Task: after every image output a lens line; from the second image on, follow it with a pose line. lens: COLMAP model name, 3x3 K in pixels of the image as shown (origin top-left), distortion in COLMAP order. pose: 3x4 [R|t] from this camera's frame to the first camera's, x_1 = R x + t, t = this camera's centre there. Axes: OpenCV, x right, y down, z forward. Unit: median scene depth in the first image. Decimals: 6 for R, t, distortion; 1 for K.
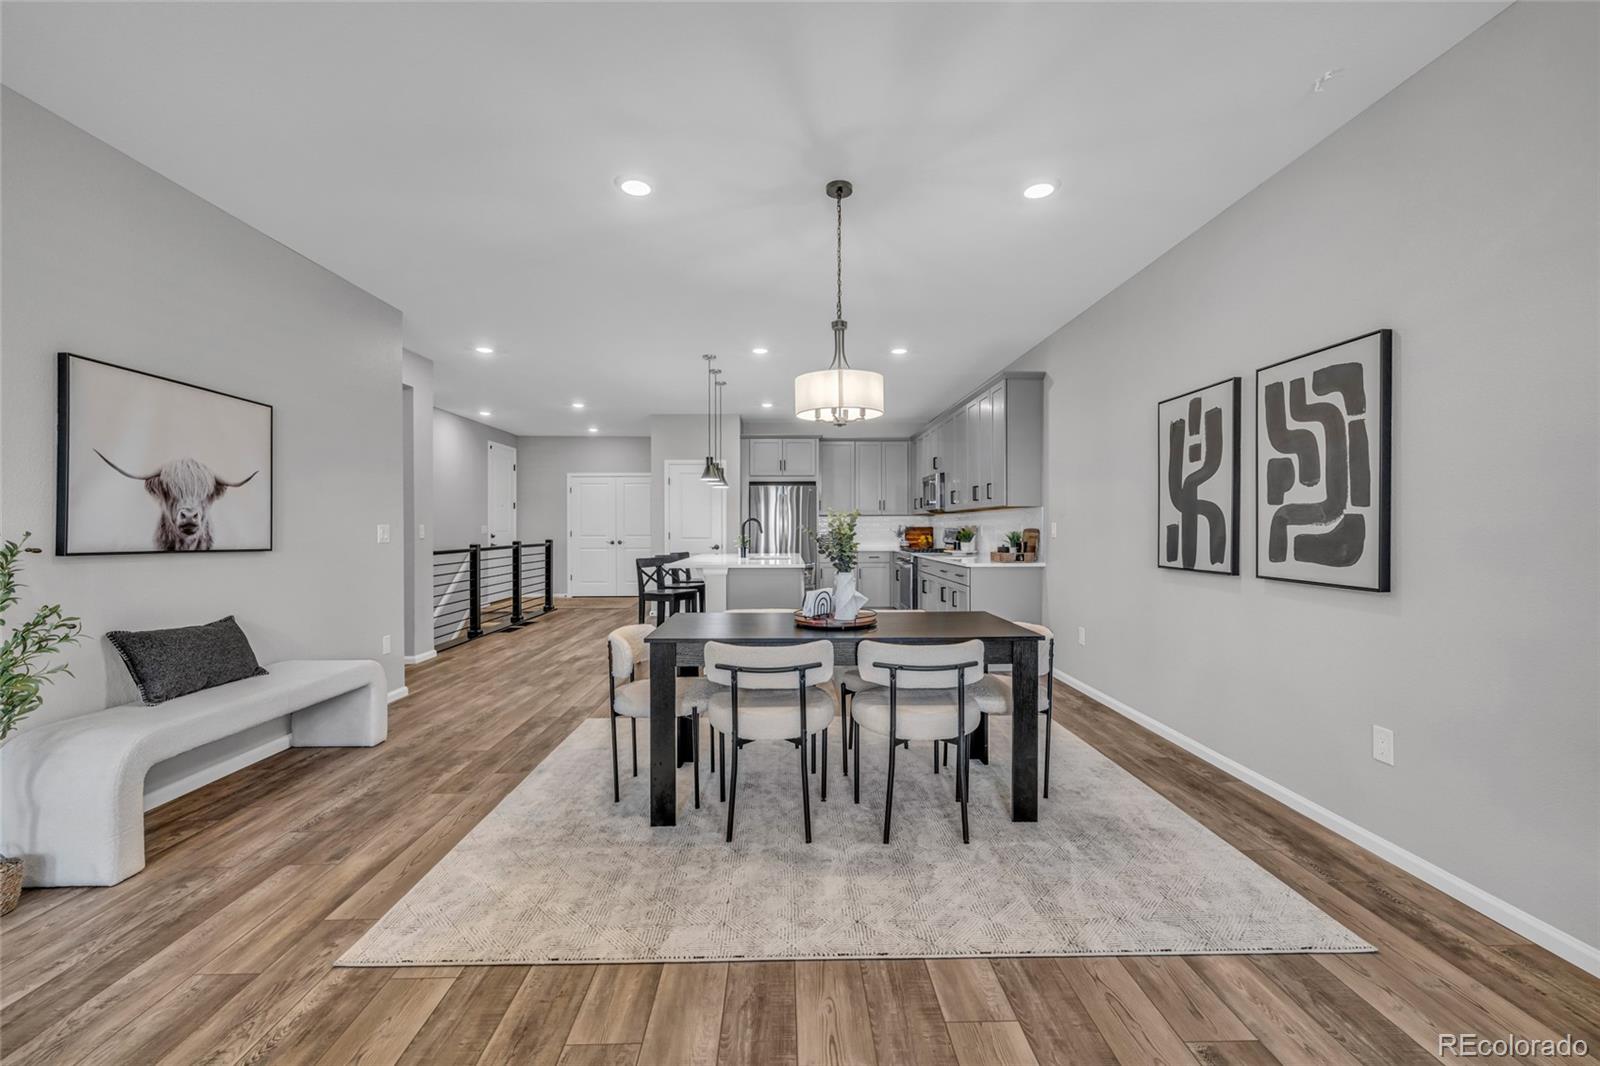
lens RADIAL K [[669.6, 0, 788.9], [0, 669.6, 528.2], [0, 0, 1]] dist [-0.003245, 0.000140]
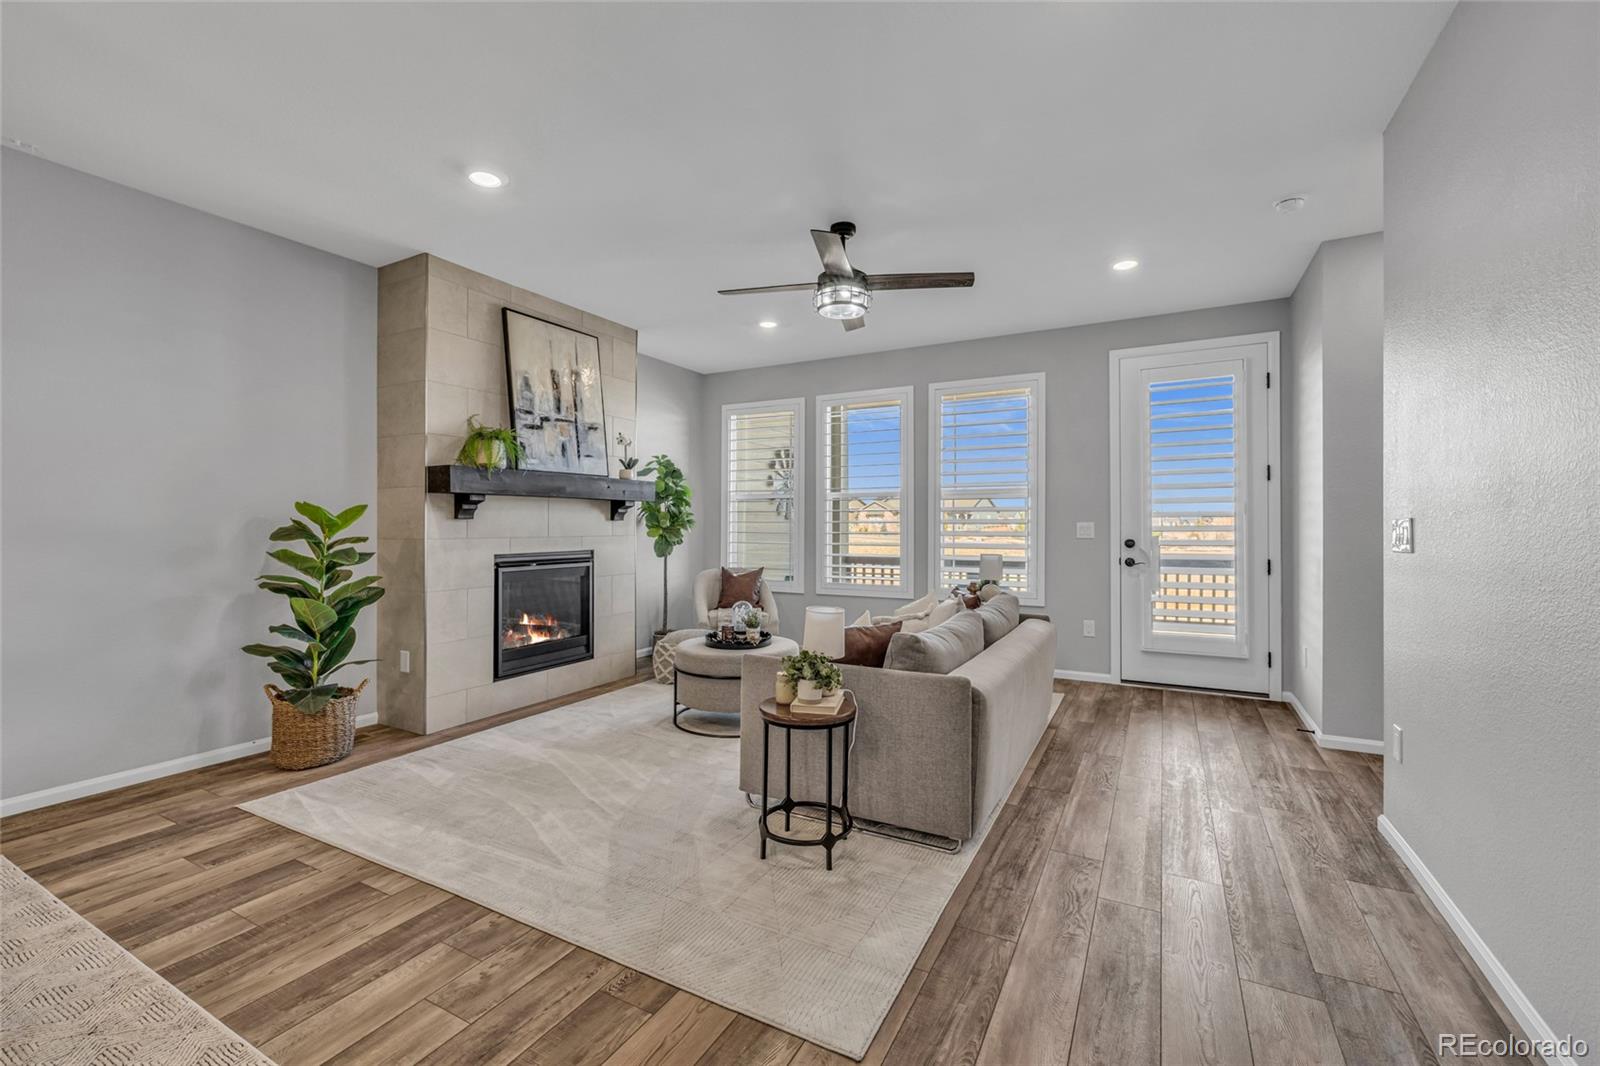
lens RADIAL K [[669.6, 0, 799.9], [0, 669.6, 525.8], [0, 0, 1]] dist [-0.003245, 0.000140]
pose [[-0.876348, -0.002658, 0.481670, -1.207405], [-0.000753, 0.999991, 0.004149, -0.004149], [-0.481677, 0.003273, -0.876343, 1.565415]]
